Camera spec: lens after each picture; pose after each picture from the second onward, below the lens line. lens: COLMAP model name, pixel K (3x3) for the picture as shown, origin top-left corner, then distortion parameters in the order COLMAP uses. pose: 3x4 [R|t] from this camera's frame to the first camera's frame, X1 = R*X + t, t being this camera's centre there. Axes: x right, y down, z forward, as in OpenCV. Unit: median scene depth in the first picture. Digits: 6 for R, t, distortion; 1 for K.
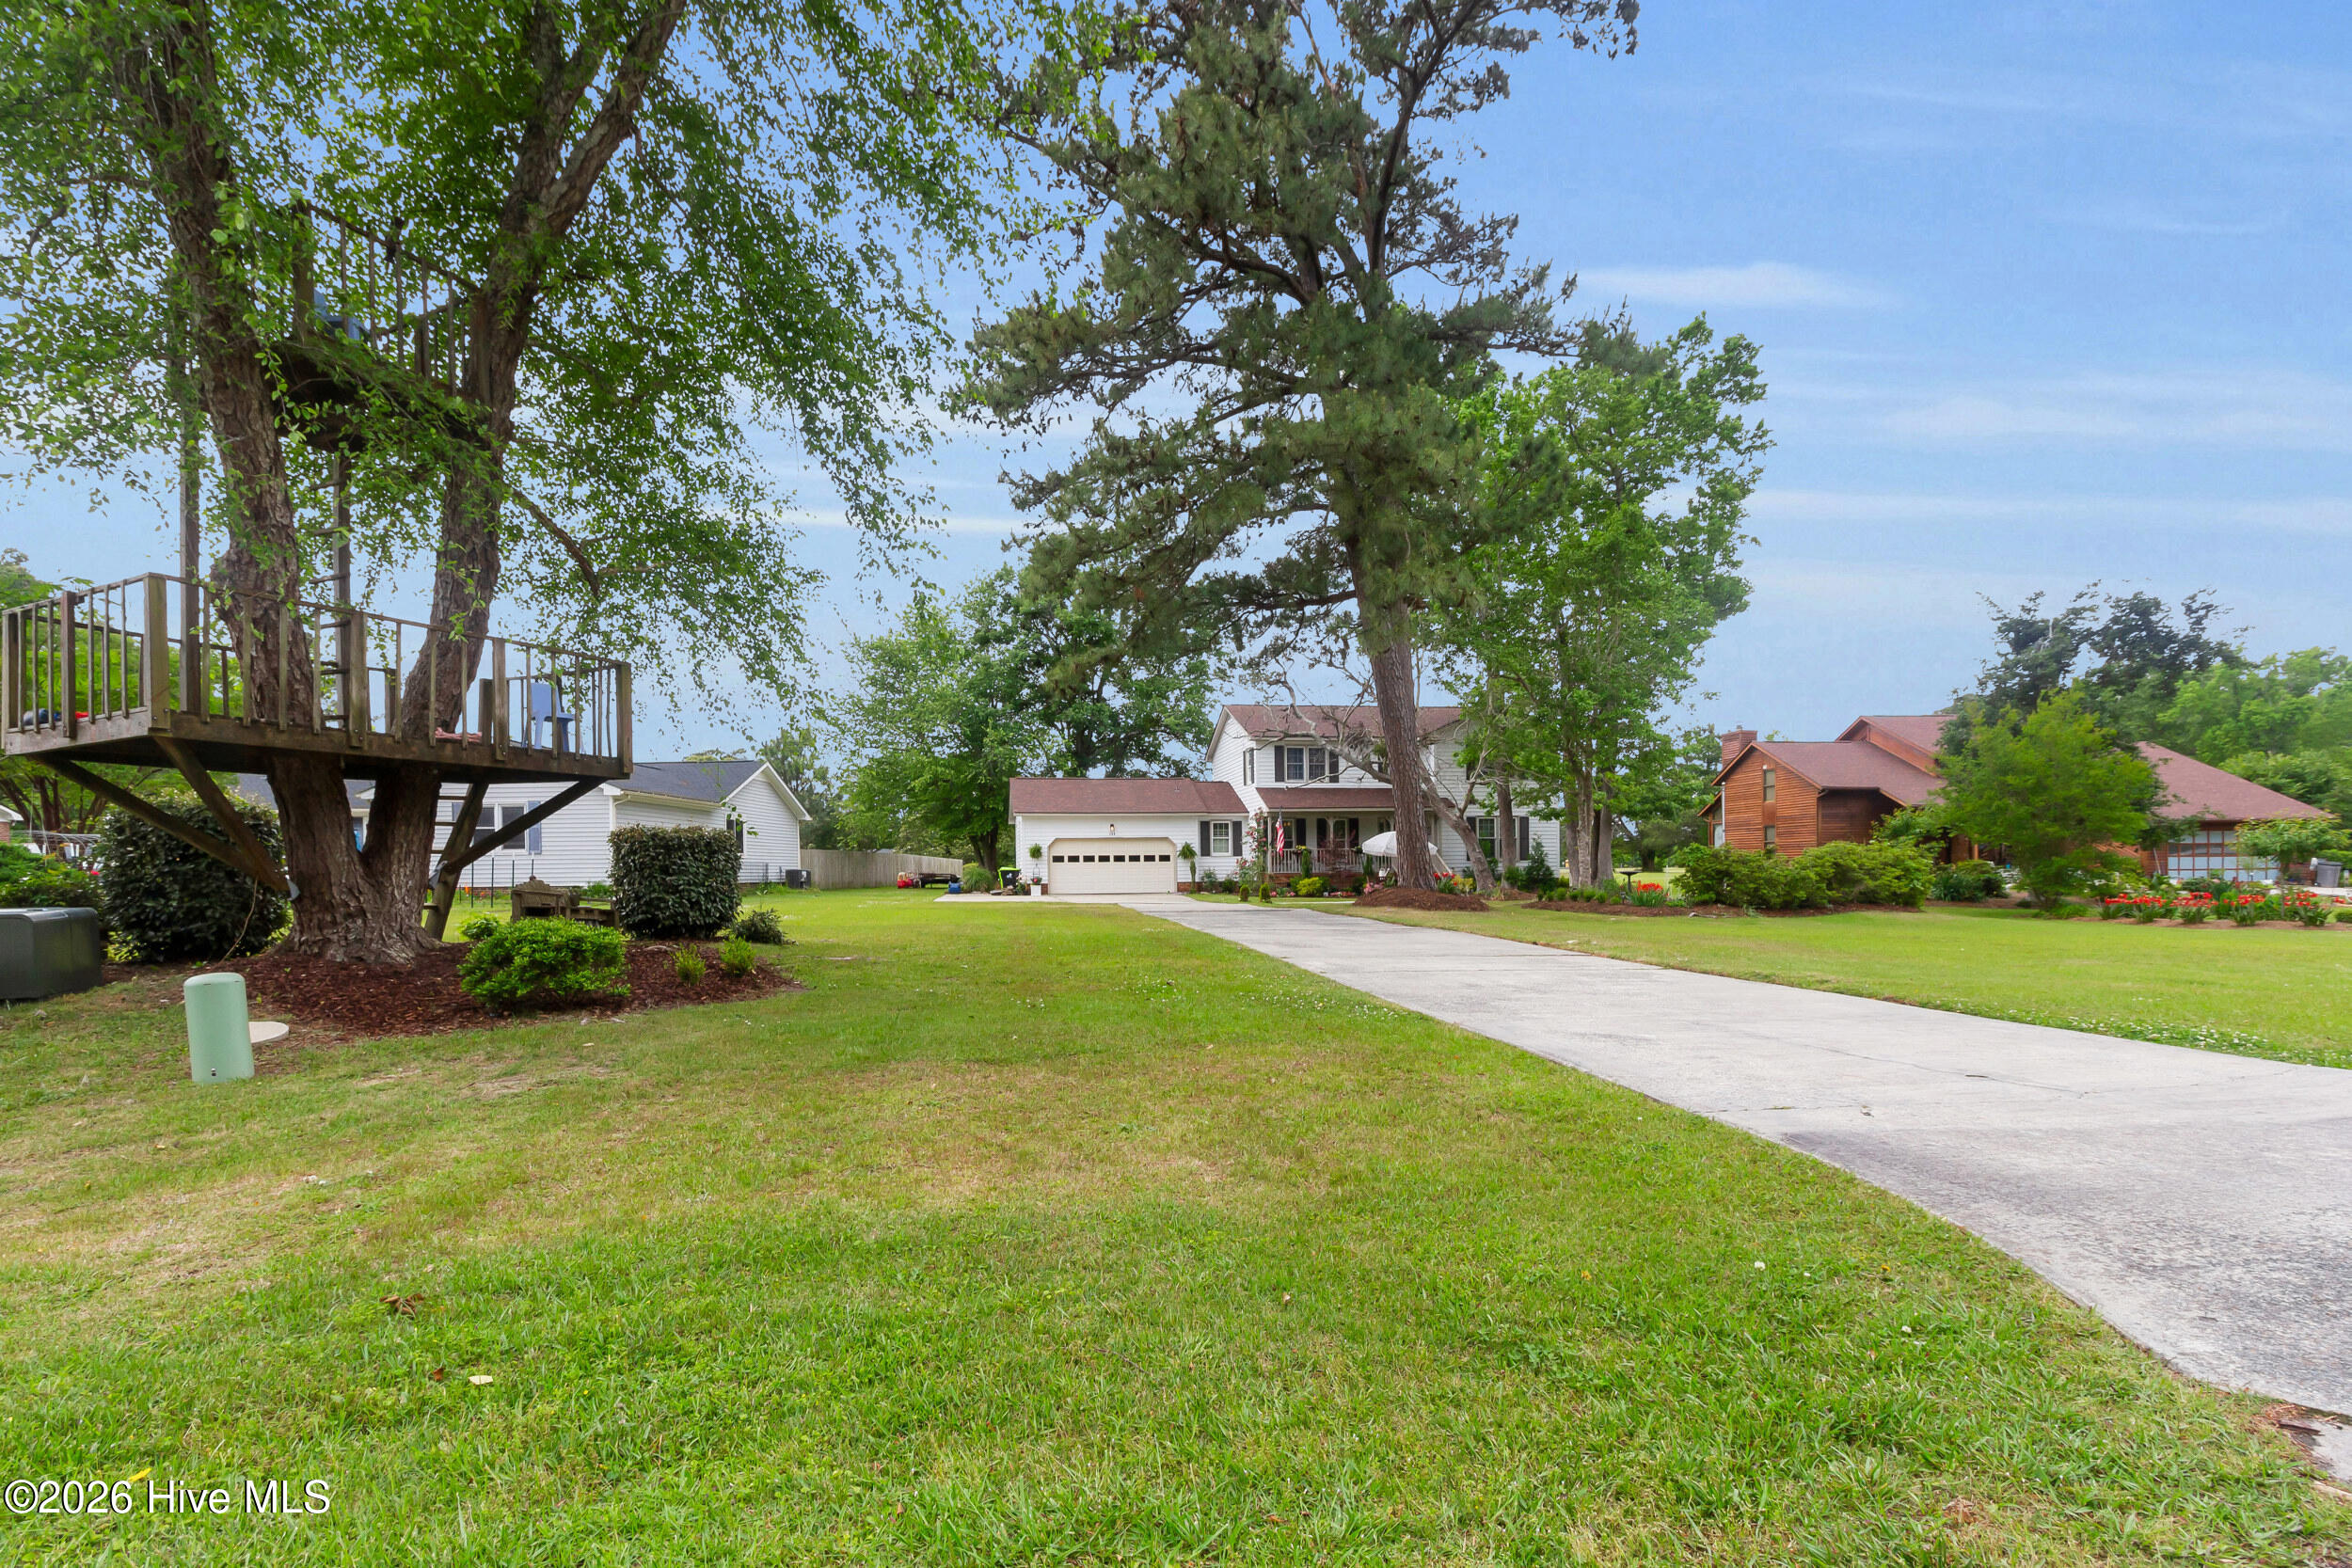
lens RADIAL K [[1131.4, 0, 1142.4], [0, 1131.4, 854.4], [0, 0, 1]] dist [0.003082, 0.000324]
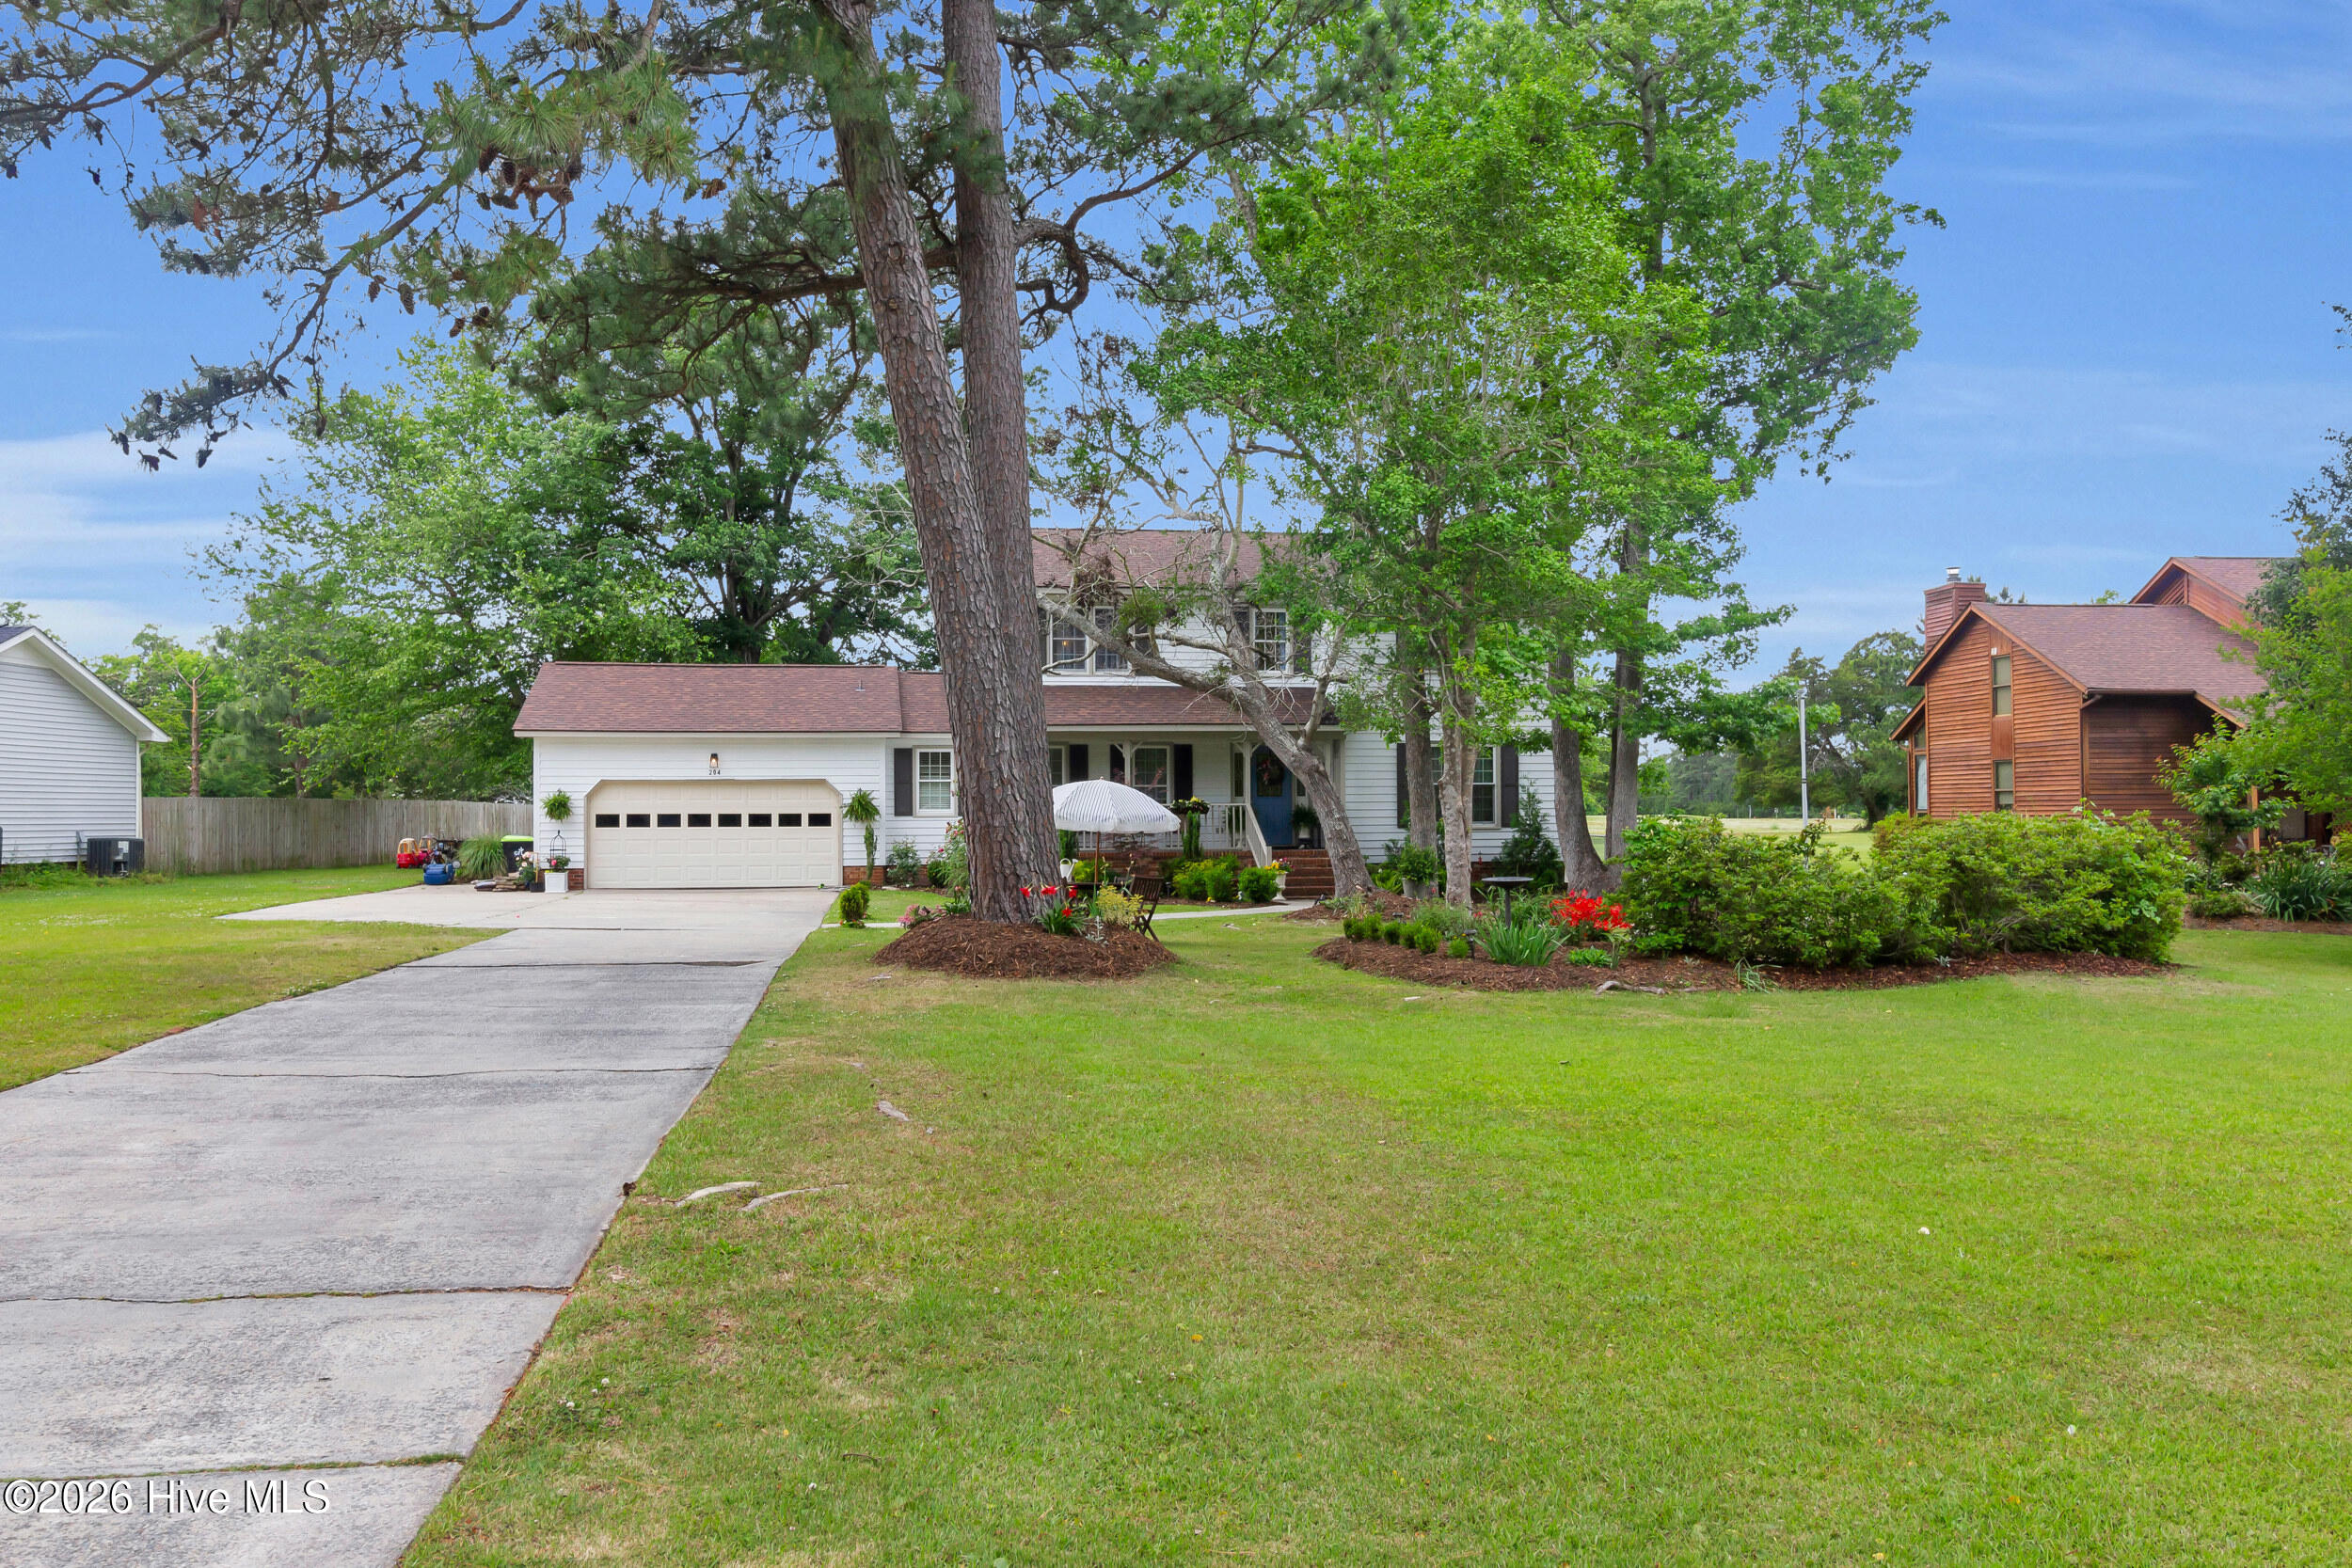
lens RADIAL K [[1889.5, 0, 1103.8], [0, 1889.5, 726.4], [0, 0, 1]] dist [0.001980, 0.000123]
pose [[0.999878, 0.005477, 0.014642, 0.138652], [-0.004963, 0.999377, -0.034940, -0.009808], [-0.014824, 0.034863, 0.999282, 0.135860]]
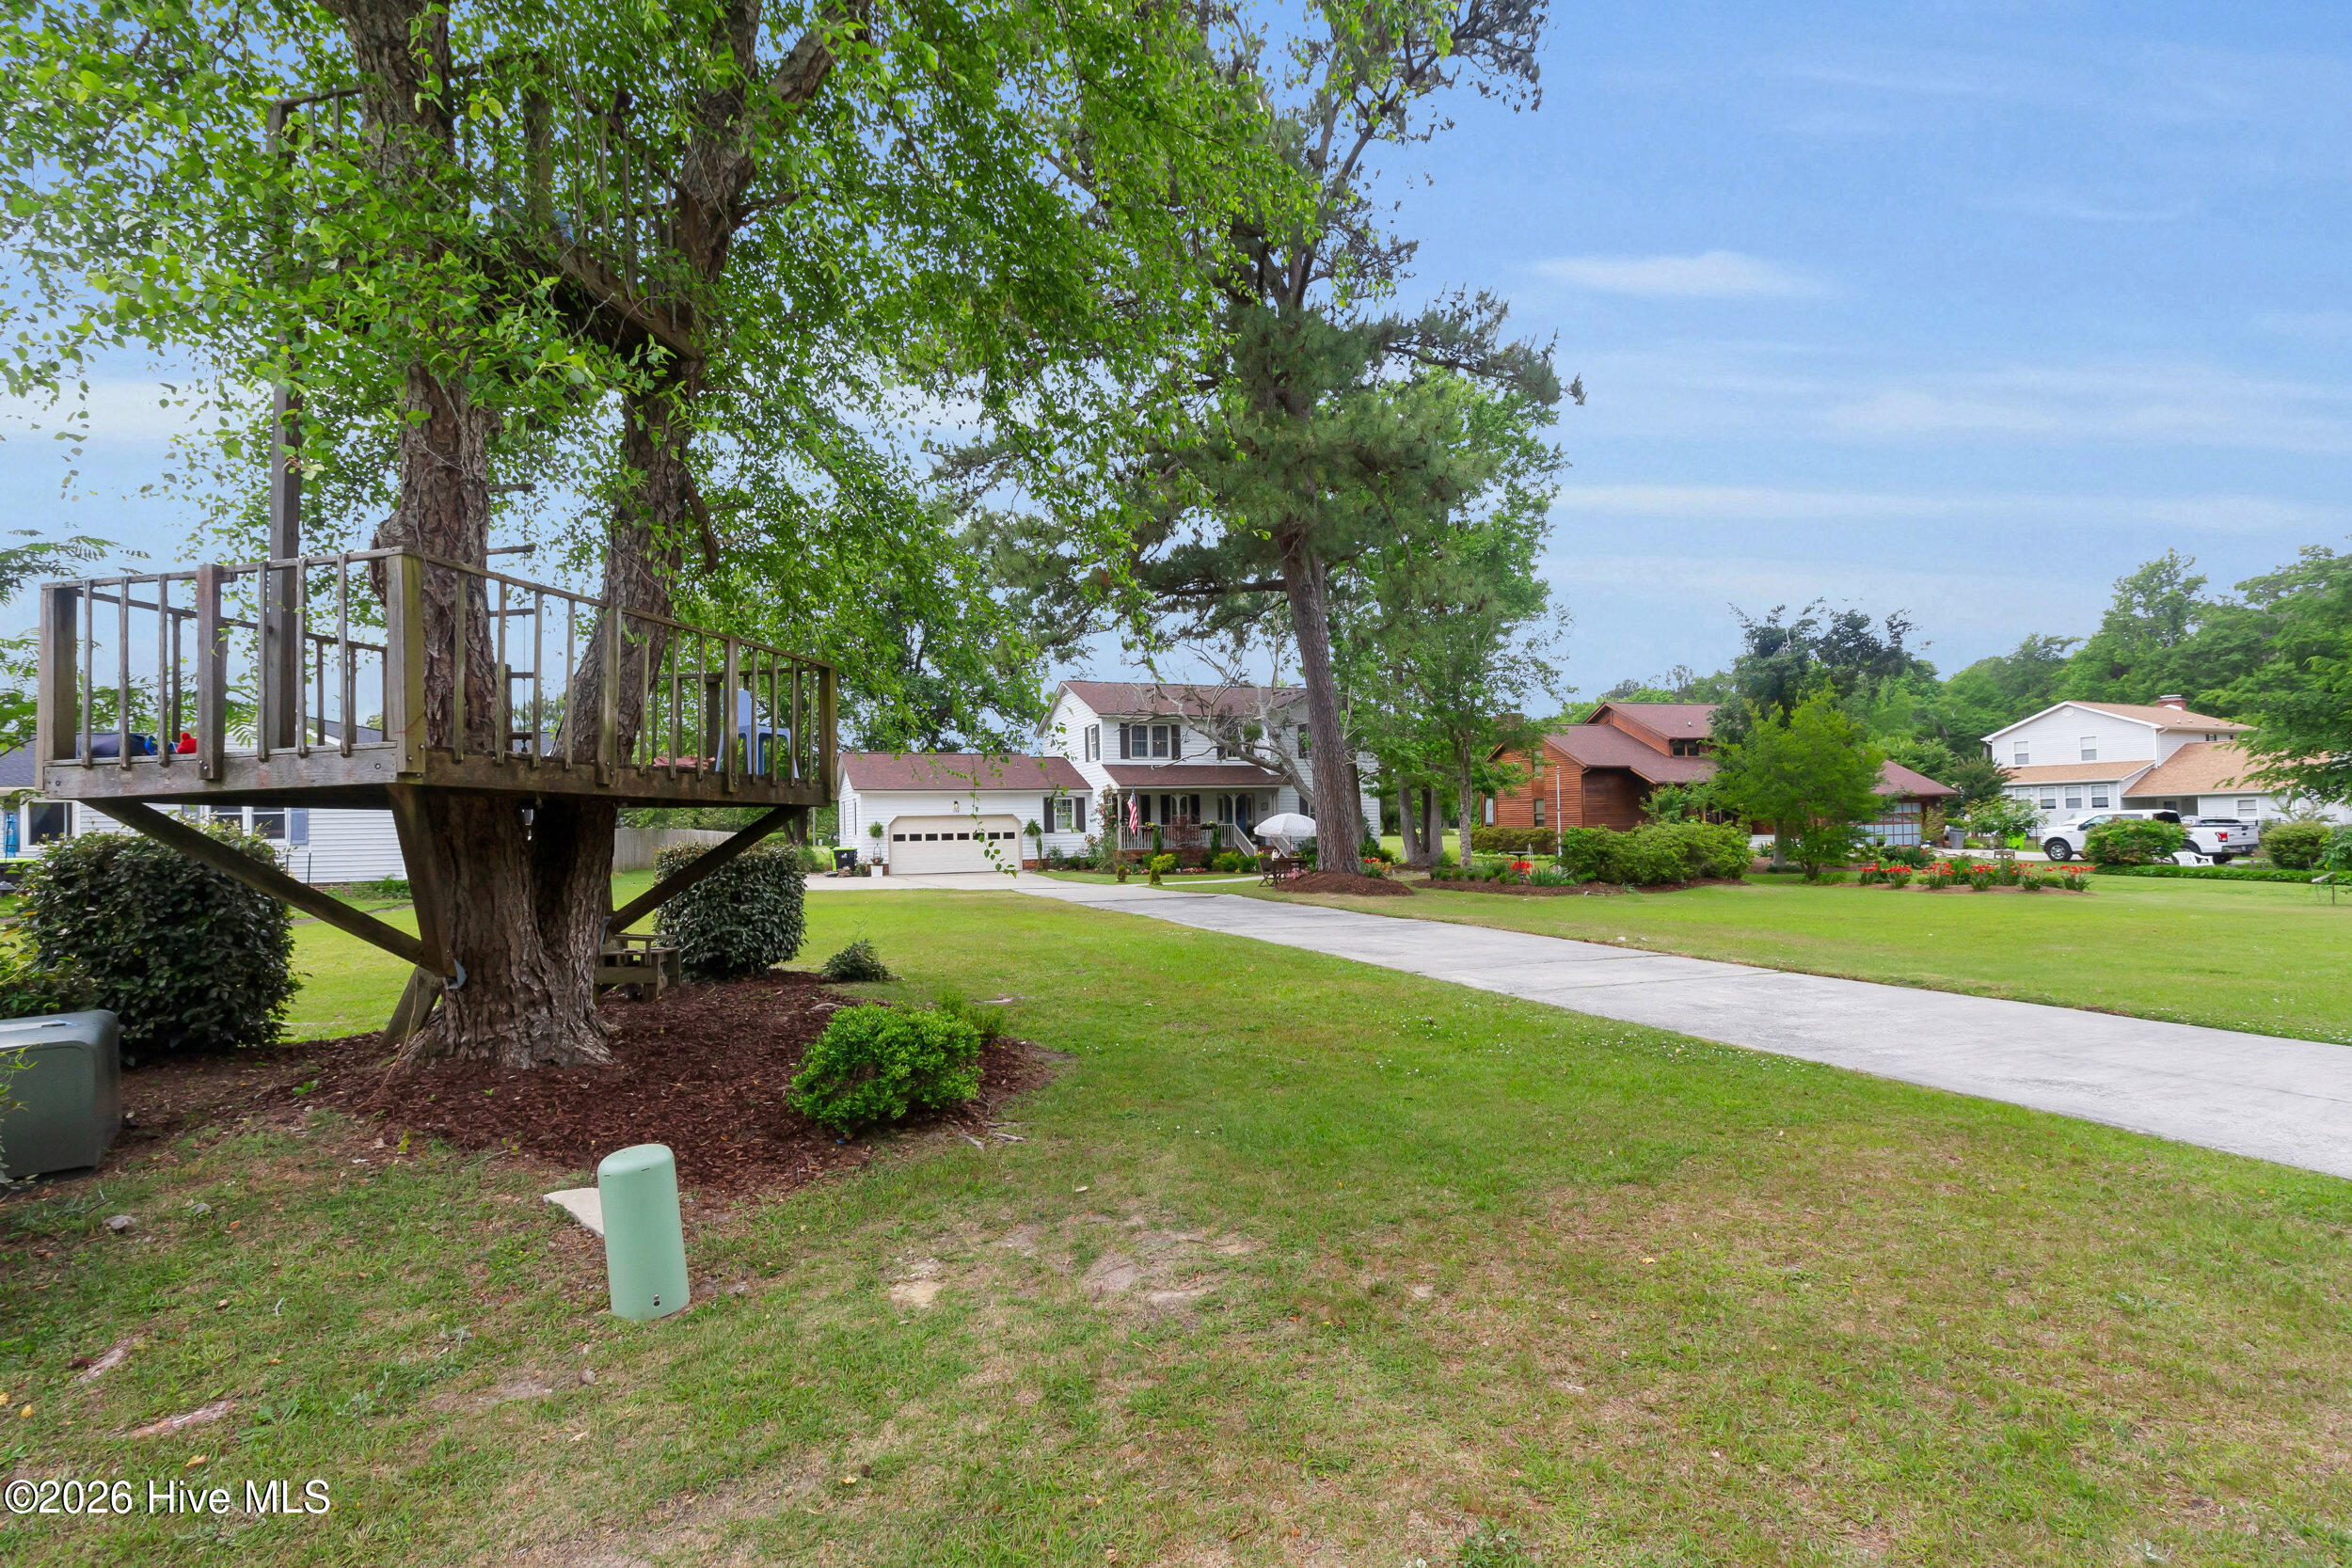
lens RADIAL K [[1106.5, 0, 1176.0], [0, 1106.5, 784.0], [0, 0, 1]] dist [0.001444, 0.000279]
pose [[0.969217, 0.000364, 0.246208, -0.077951], [0.007478, 0.999494, -0.030916, -0.010709], [-0.246095, 0.031806, 0.968724, 0.031226]]
